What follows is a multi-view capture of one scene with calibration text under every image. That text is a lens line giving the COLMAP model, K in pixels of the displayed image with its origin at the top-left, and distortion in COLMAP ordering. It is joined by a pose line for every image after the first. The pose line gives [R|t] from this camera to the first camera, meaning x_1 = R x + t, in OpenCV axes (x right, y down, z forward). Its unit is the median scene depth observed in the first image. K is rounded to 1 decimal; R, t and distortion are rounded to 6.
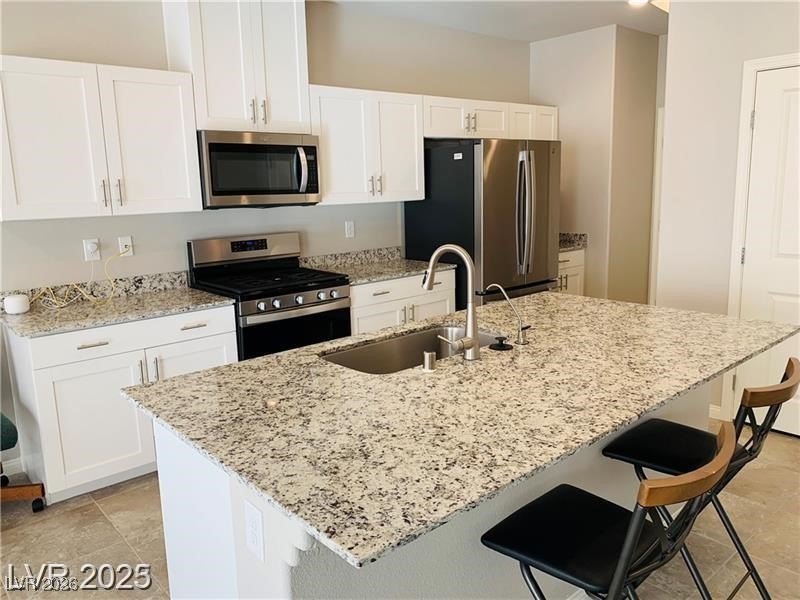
lens RADIAL K [[625.2, 0, 401.6], [0, 625.2, 293.1], [0, 0, 1]] dist [0.048198, -0.041784]
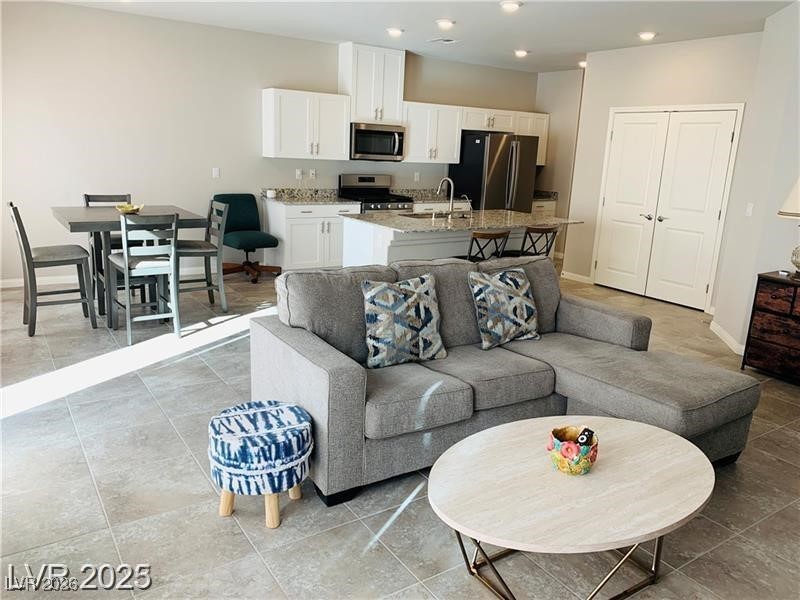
lens RADIAL K [[625.2, 0, 401.6], [0, 625.2, 293.1], [0, 0, 1]] dist [0.048198, -0.041784]
pose [[0.988971, 0.099043, -0.110125, 0.130982], [-0.093022, 0.993942, 0.058541, 0.163388], [0.115256, -0.047651, 0.992192, -1.031036]]
